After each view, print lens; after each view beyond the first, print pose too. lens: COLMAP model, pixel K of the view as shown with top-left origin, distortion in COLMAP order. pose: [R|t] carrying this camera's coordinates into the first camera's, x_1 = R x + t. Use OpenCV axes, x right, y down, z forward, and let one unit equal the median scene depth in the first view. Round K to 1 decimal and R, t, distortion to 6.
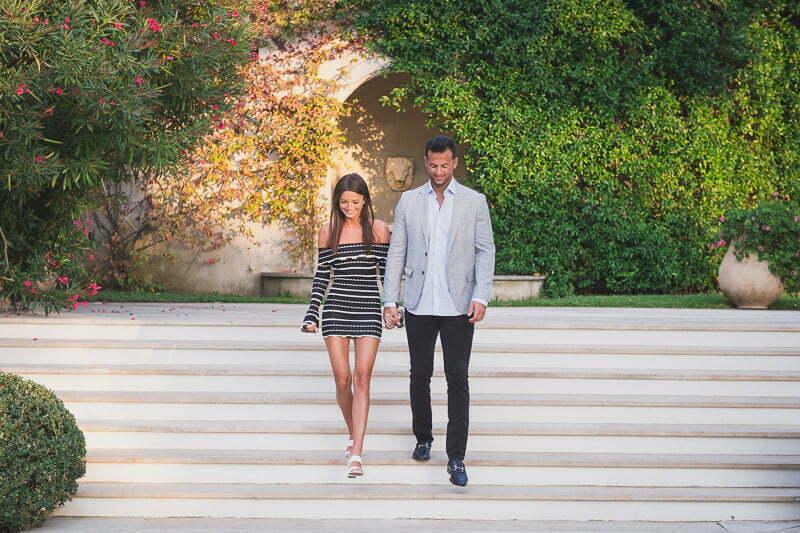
lens RADIAL K [[1930.5, 0, 400.0], [0, 1930.5, 266.5], [0, 0, 1]] dist [0.095879, -0.973719]
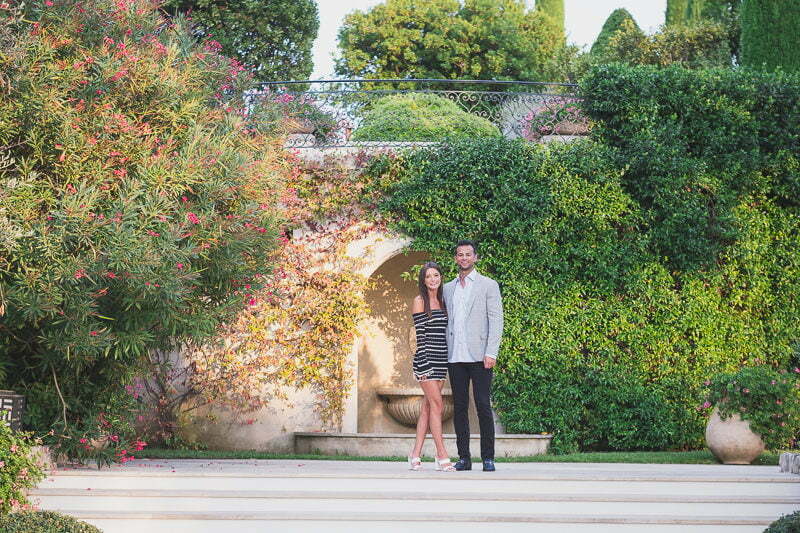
lens RADIAL K [[1930.5, 0, 400.0], [0, 1930.5, 266.5], [0, 0, 1]] dist [0.095879, -0.973719]
pose [[0.999568, -0.004220, -0.029072, 0.021038], [0.001772, 0.996487, -0.083734, 0.001467], [0.029323, 0.083646, 0.996064, -0.104816]]
